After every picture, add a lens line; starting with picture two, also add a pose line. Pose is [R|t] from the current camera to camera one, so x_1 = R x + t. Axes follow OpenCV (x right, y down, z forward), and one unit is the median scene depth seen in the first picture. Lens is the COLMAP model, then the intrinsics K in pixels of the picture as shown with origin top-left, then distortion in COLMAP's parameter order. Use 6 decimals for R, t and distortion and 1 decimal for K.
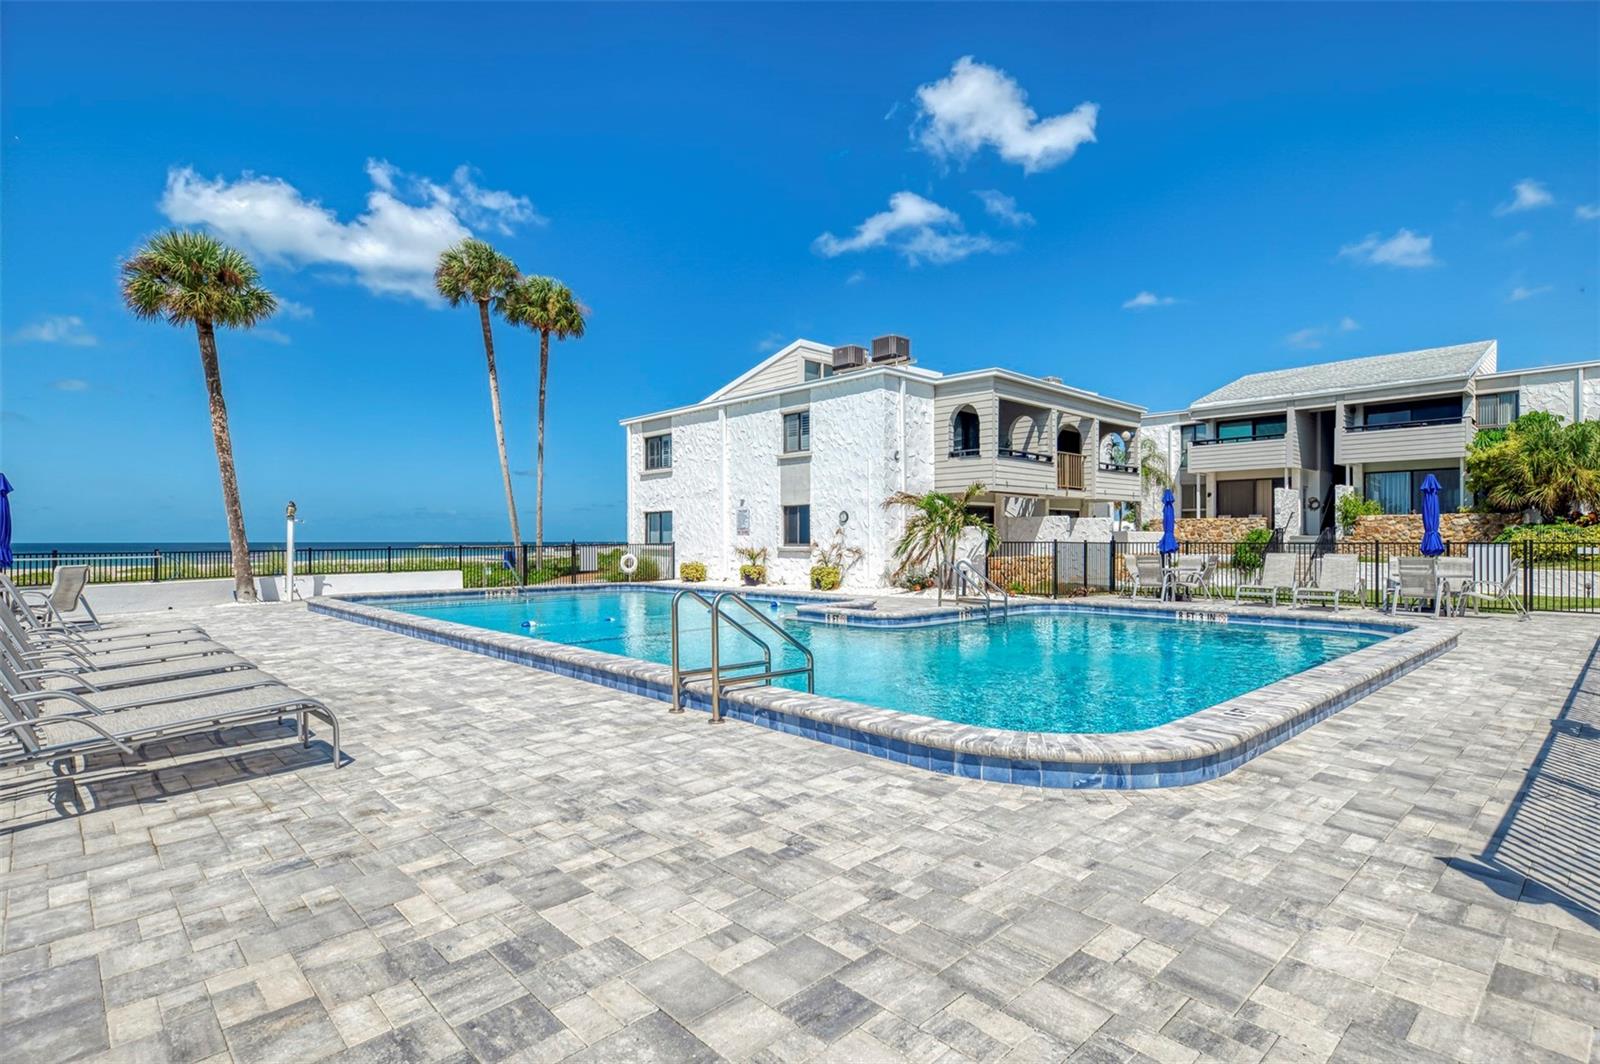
lens RADIAL K [[808.9, 0, 801.1], [0, 808.9, 538.0], [0, 0, 1]] dist [0.007195, 0.000881]
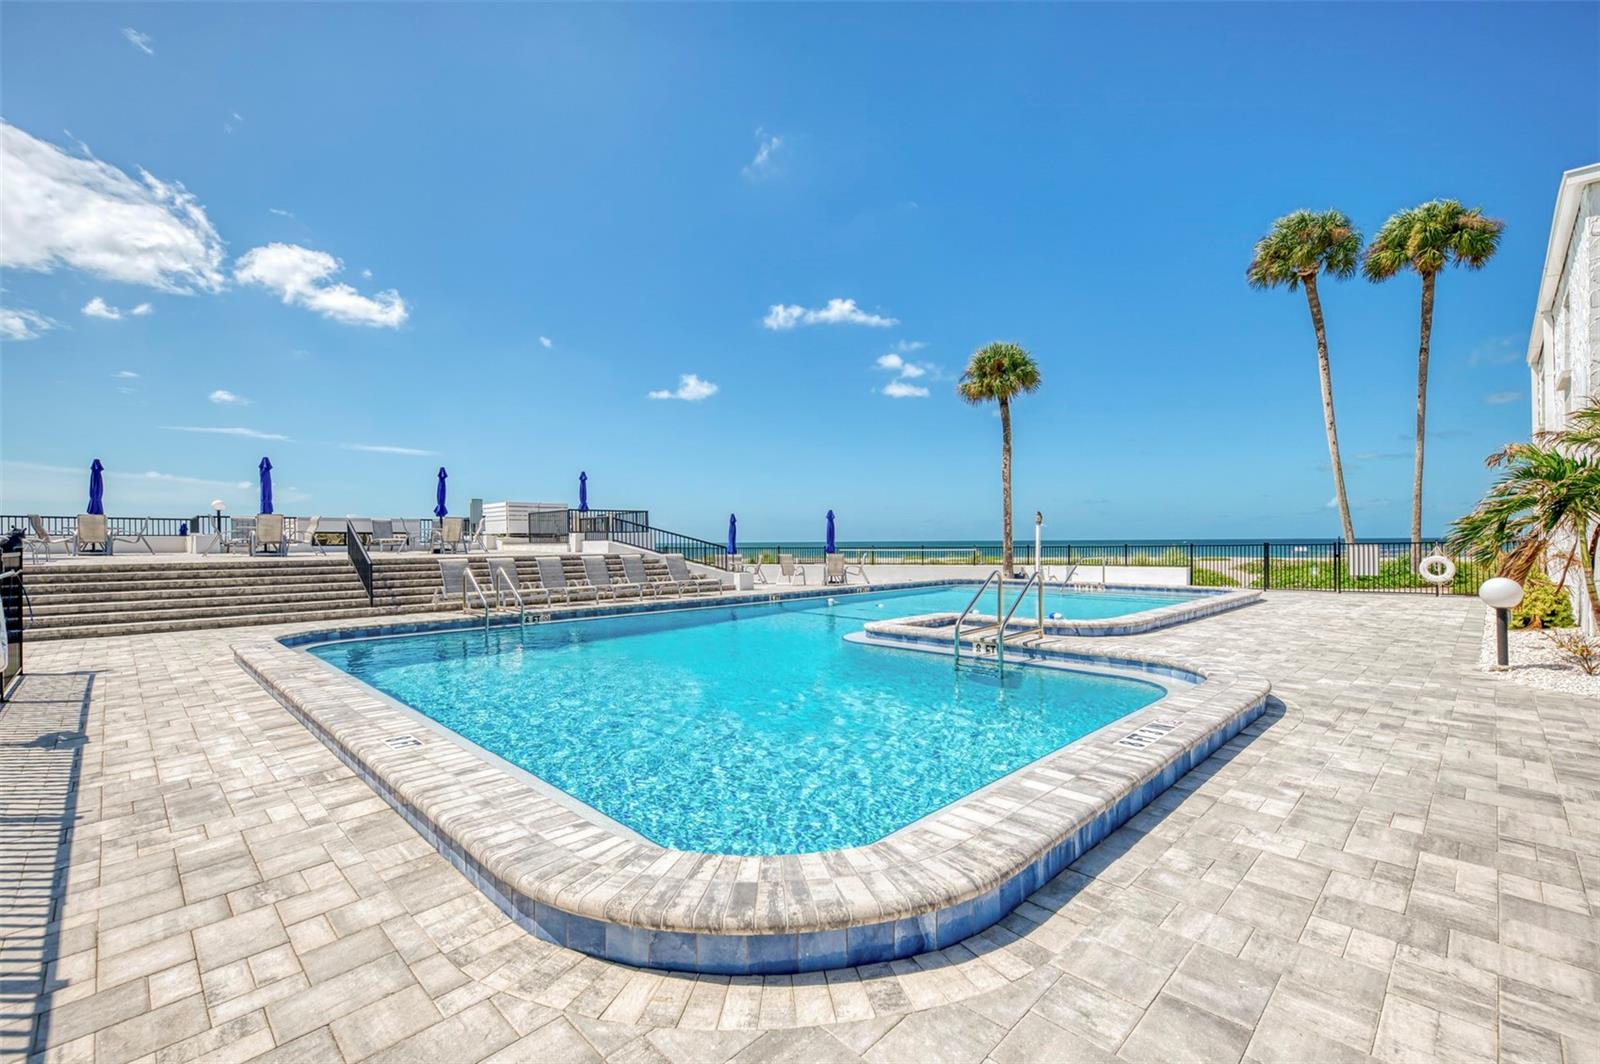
lens RADIAL K [[691.8, 0, 799.0], [0, 691.8, 528.7], [0, 0, 1]] dist [-0.001760, -0.000181]
pose [[0.018626, -0.015460, -0.999707, 0.565746], [0.010416, 0.999829, -0.015267, -0.001857], [0.999772, -0.010129, 0.018784, 0.588557]]
